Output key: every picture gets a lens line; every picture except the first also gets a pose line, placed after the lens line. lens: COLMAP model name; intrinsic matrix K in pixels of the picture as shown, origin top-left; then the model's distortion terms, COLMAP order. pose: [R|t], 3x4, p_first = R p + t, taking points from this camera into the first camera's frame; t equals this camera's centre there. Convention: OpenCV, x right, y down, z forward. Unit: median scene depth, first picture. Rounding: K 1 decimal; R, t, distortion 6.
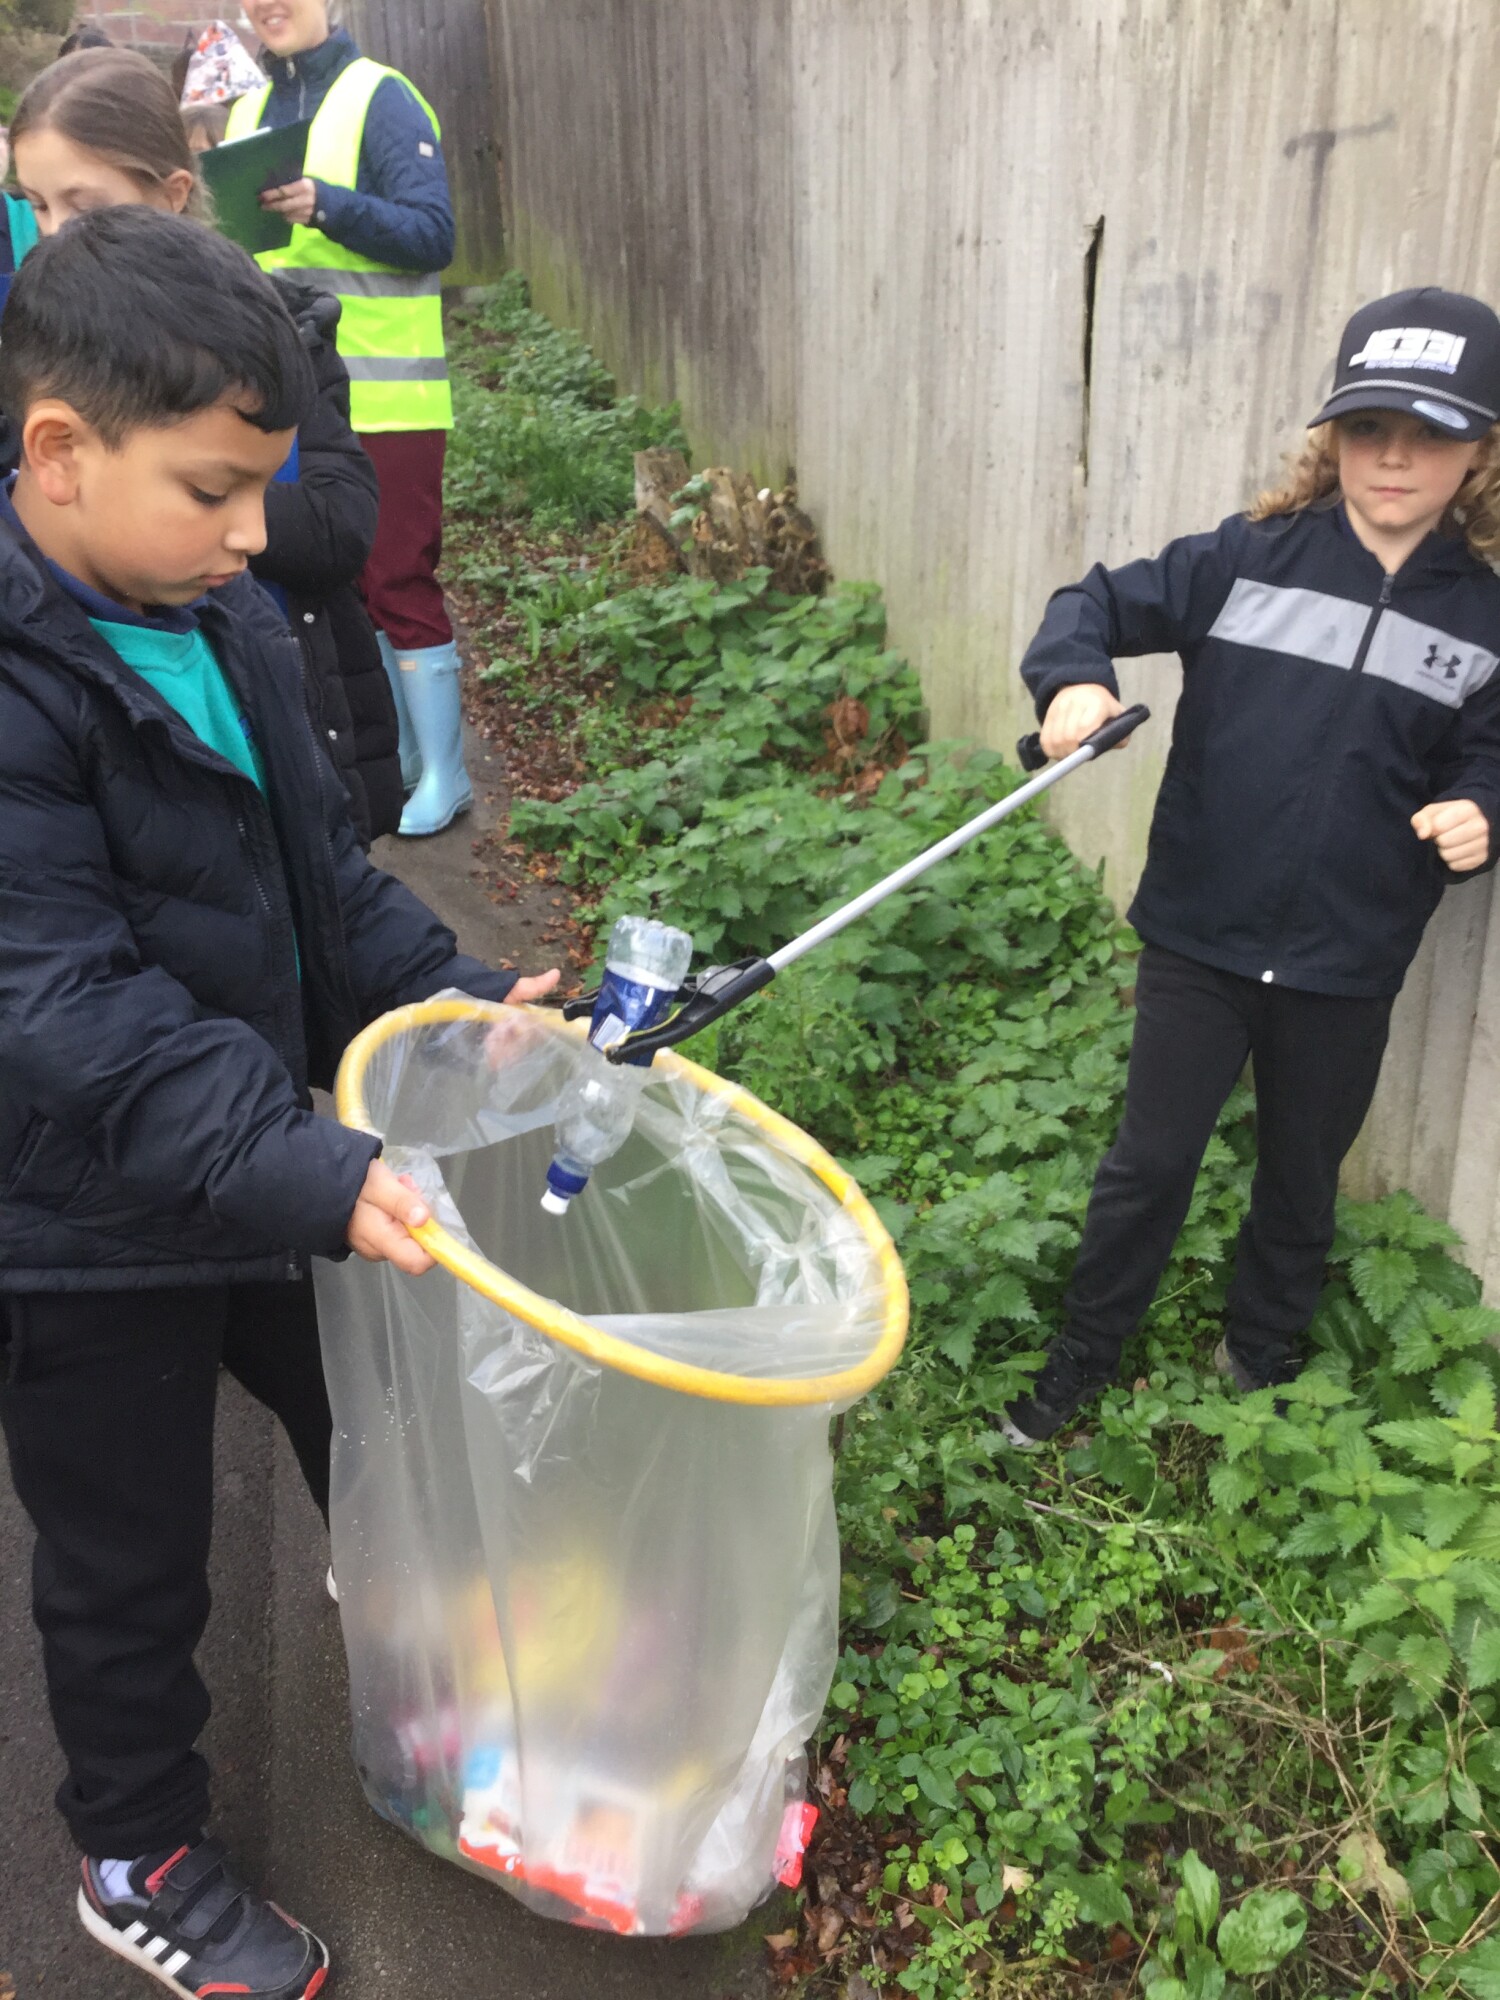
lens RADIAL K [[1781.4, 0, 750.0], [0, 1781.4, 1000.0], [0, 0, 1]] dist [0.036699, -0.138657]
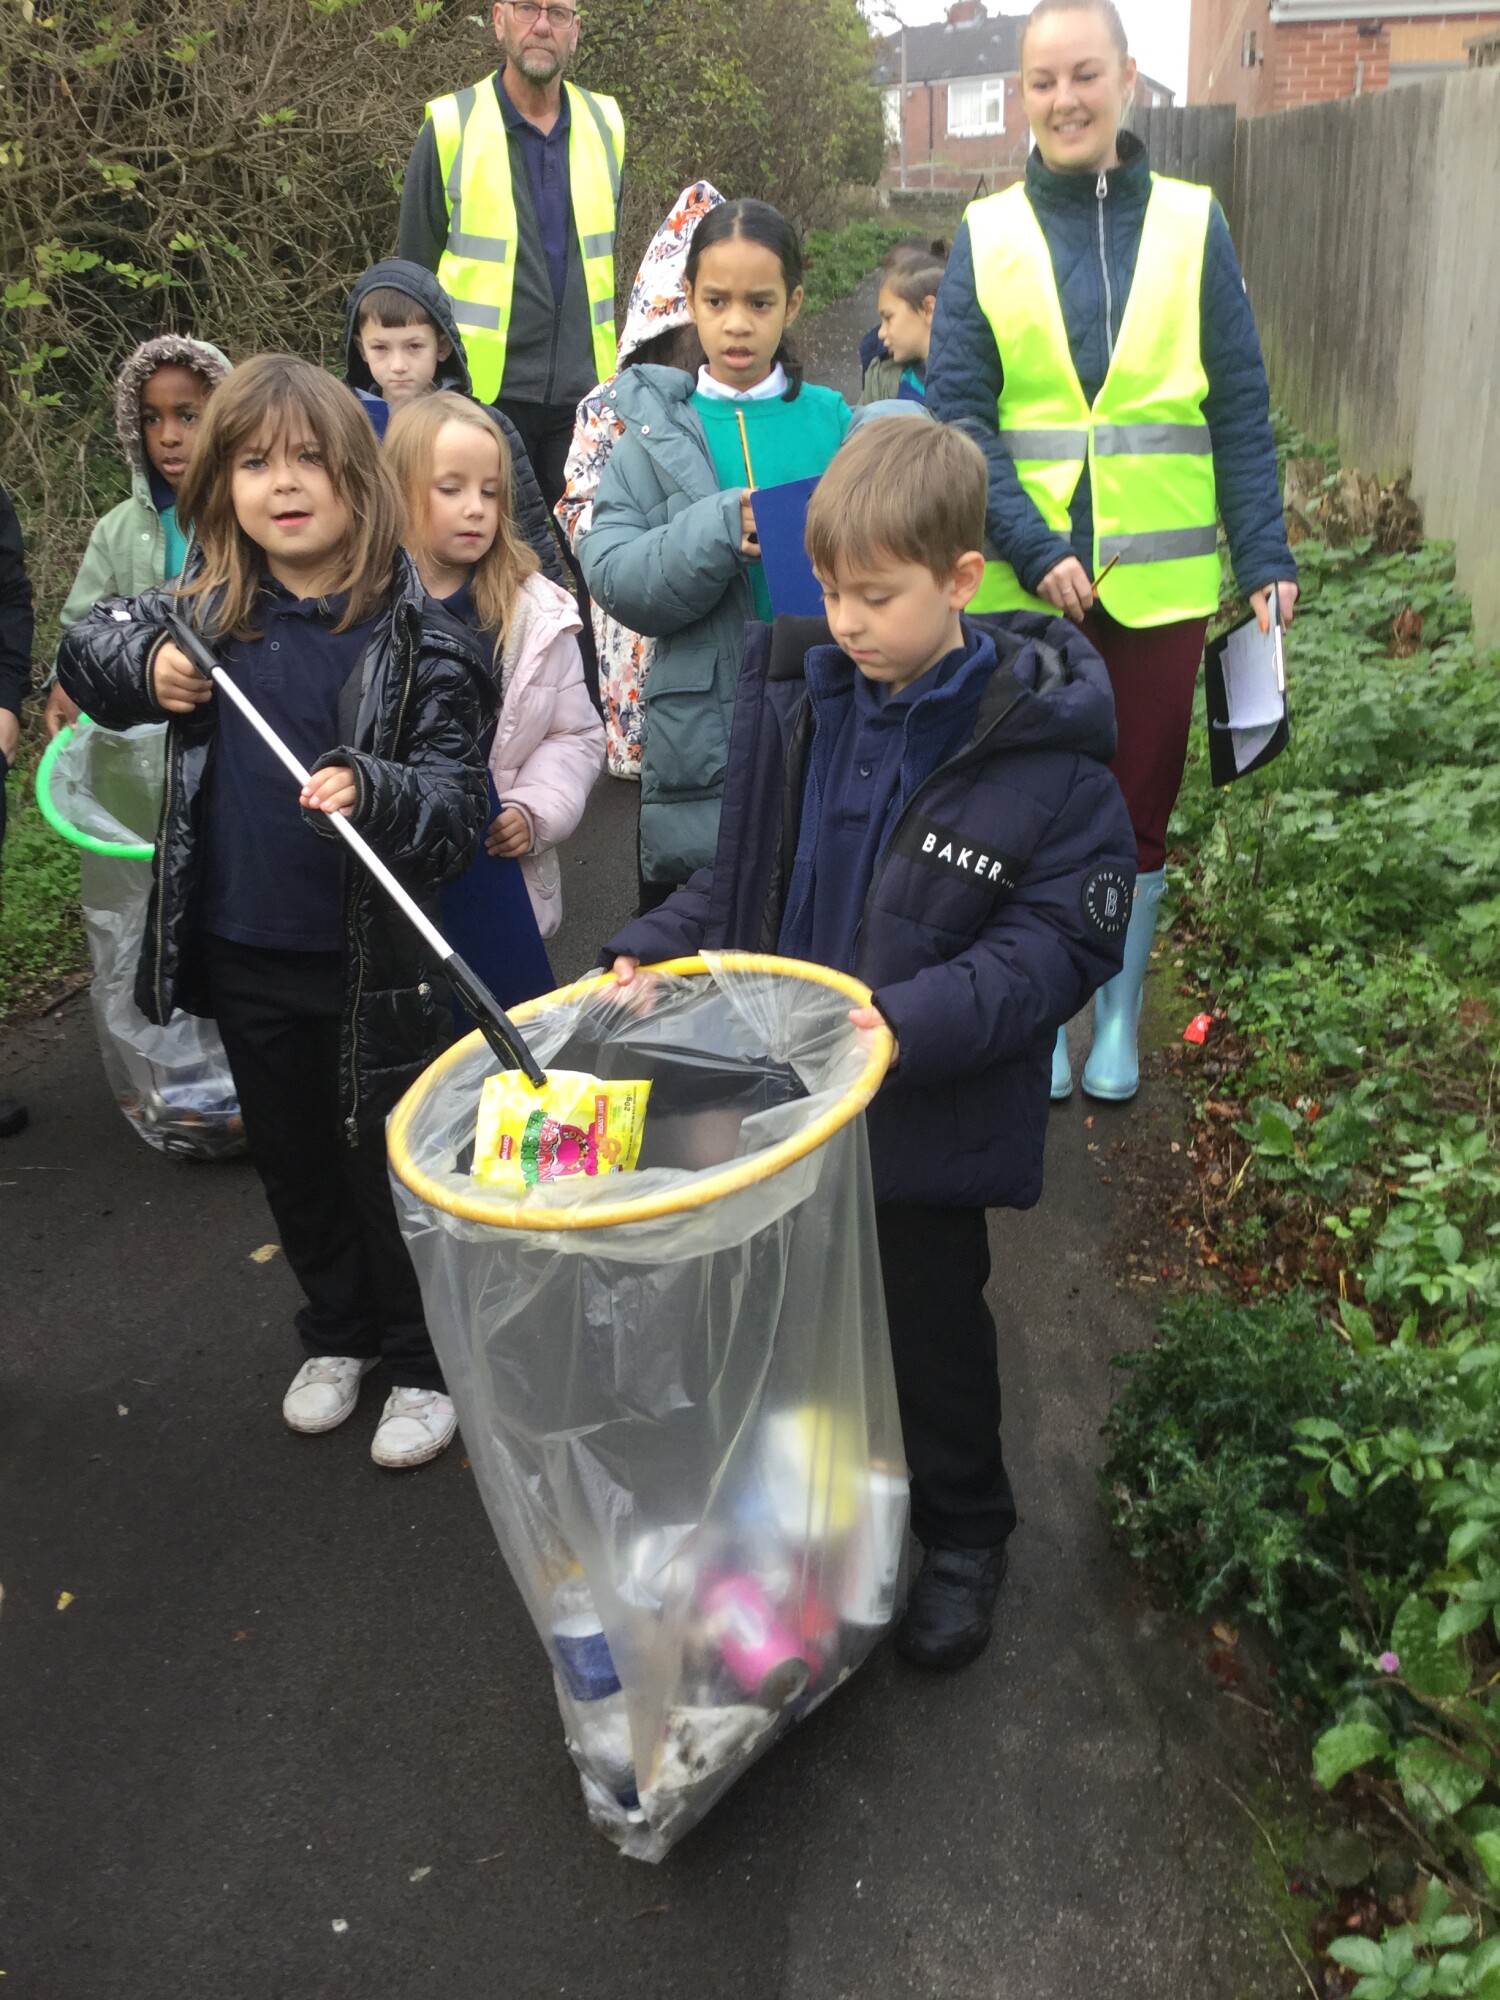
lens RADIAL K [[1781.4, 0, 750.0], [0, 1781.4, 1000.0], [0, 0, 1]] dist [0.036699, -0.138657]
pose [[0.925872, 0.104106, -0.363212, 0.086001], [-0.126766, 0.991164, -0.039049, 0.181013], [0.355938, 0.082198, 0.930888, -0.314463]]
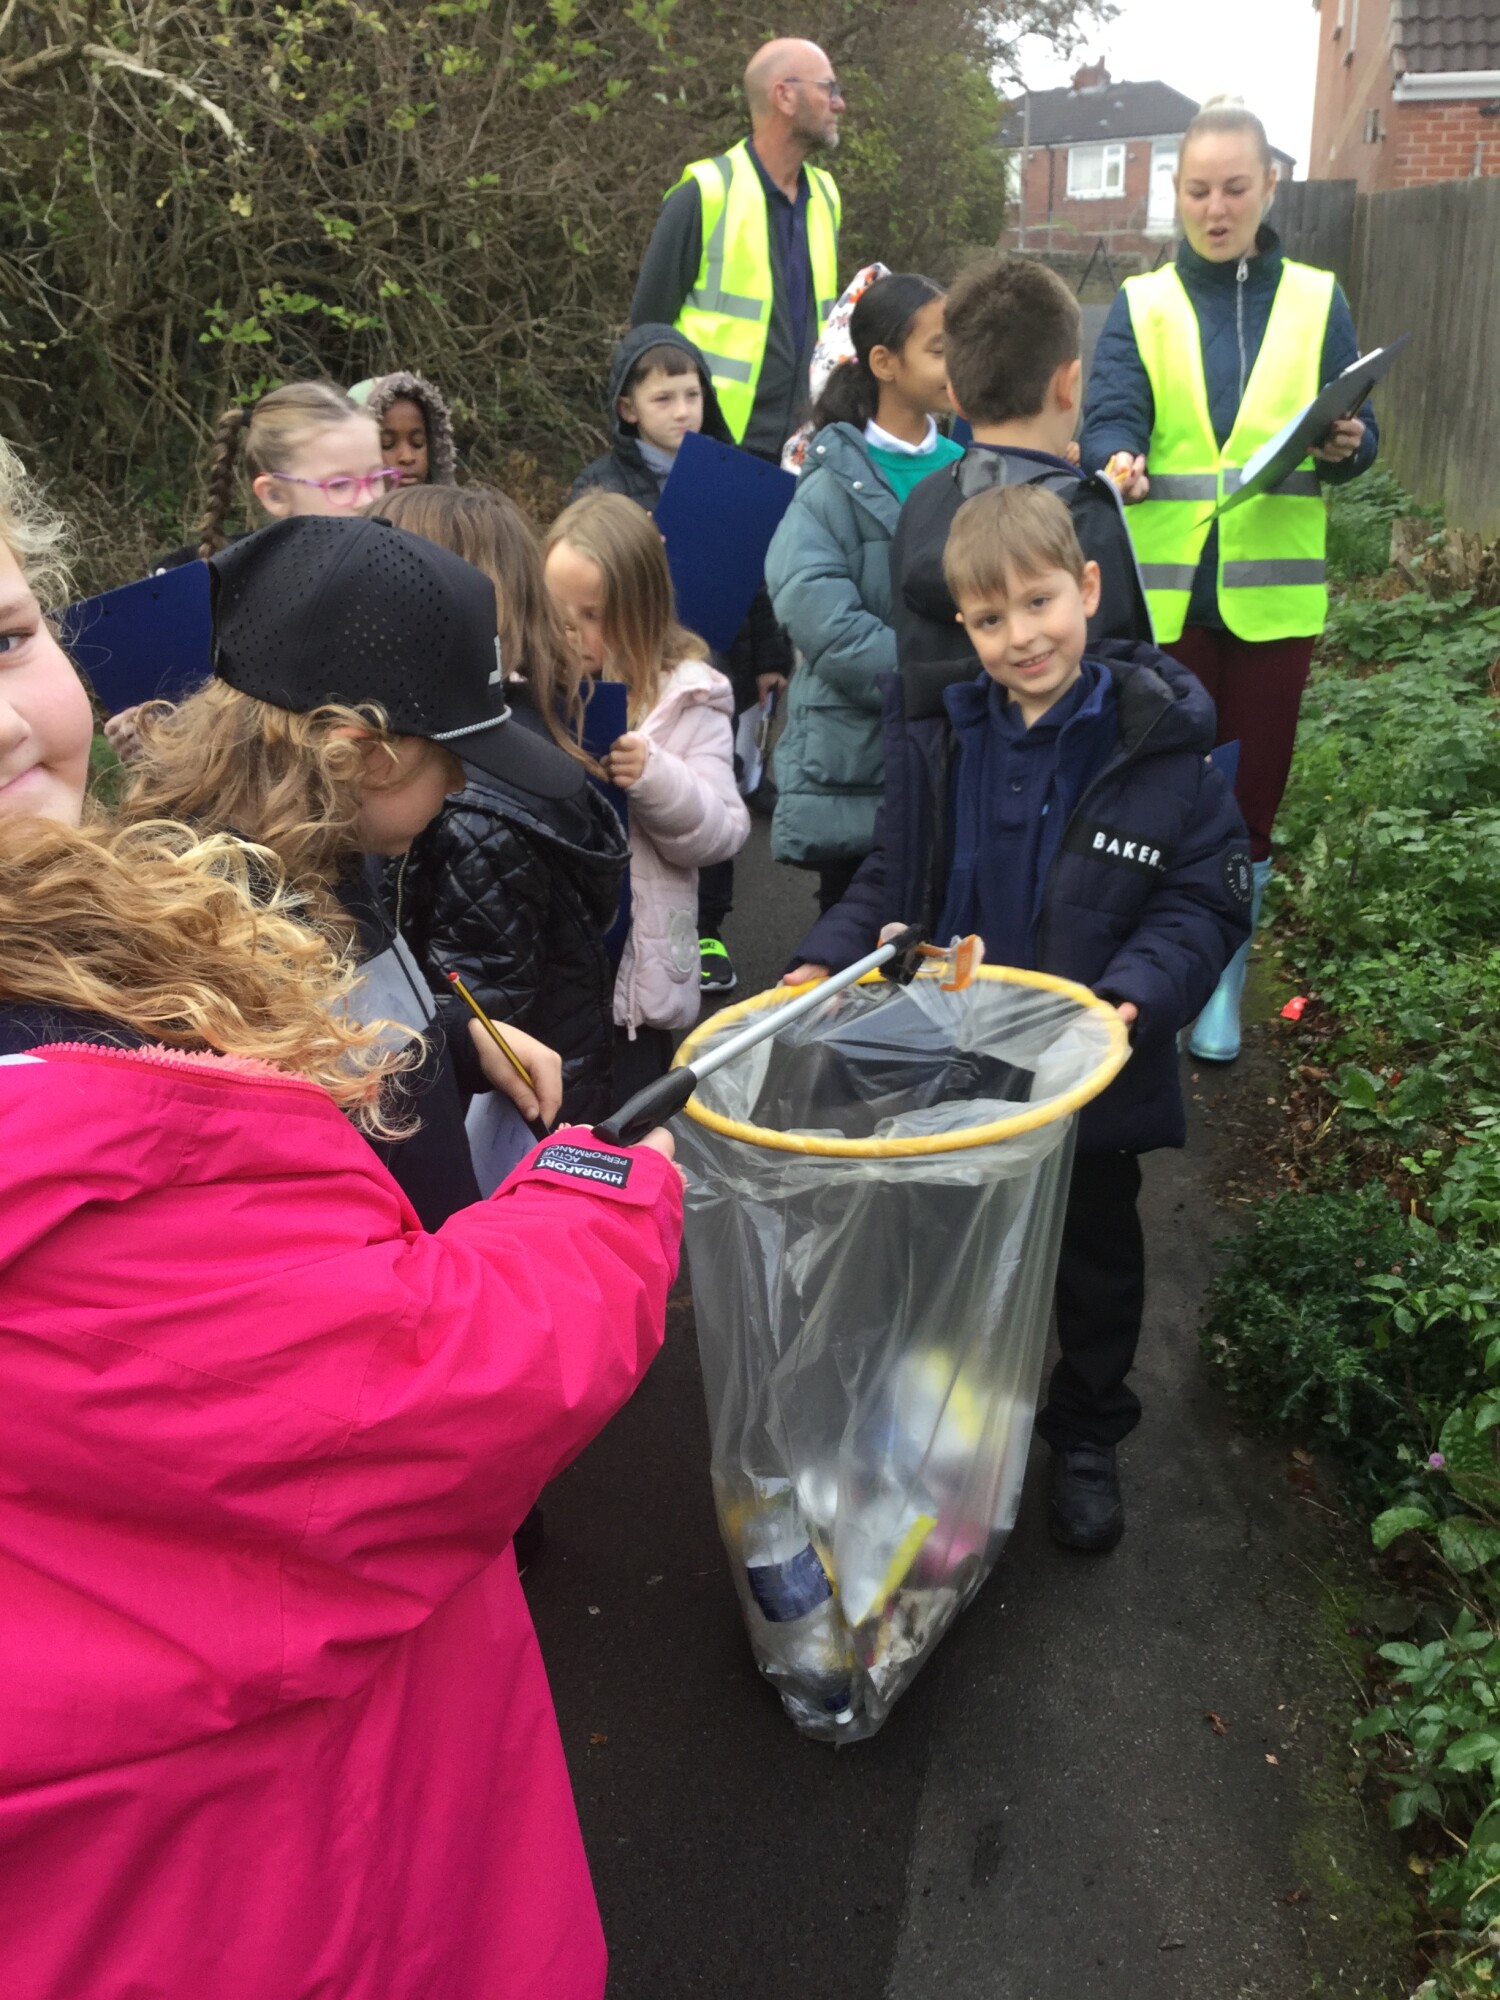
lens RADIAL K [[1791.0, 0, 750.0], [0, 1791.0, 1000.0], [0, 0, 1]] dist [0.003479, -0.087651]
pose [[0.902574, 0.133079, -0.409452, 0.099120], [-0.171354, 0.983497, -0.058069, 0.219405], [0.394966, 0.122573, 0.910482, -0.396439]]
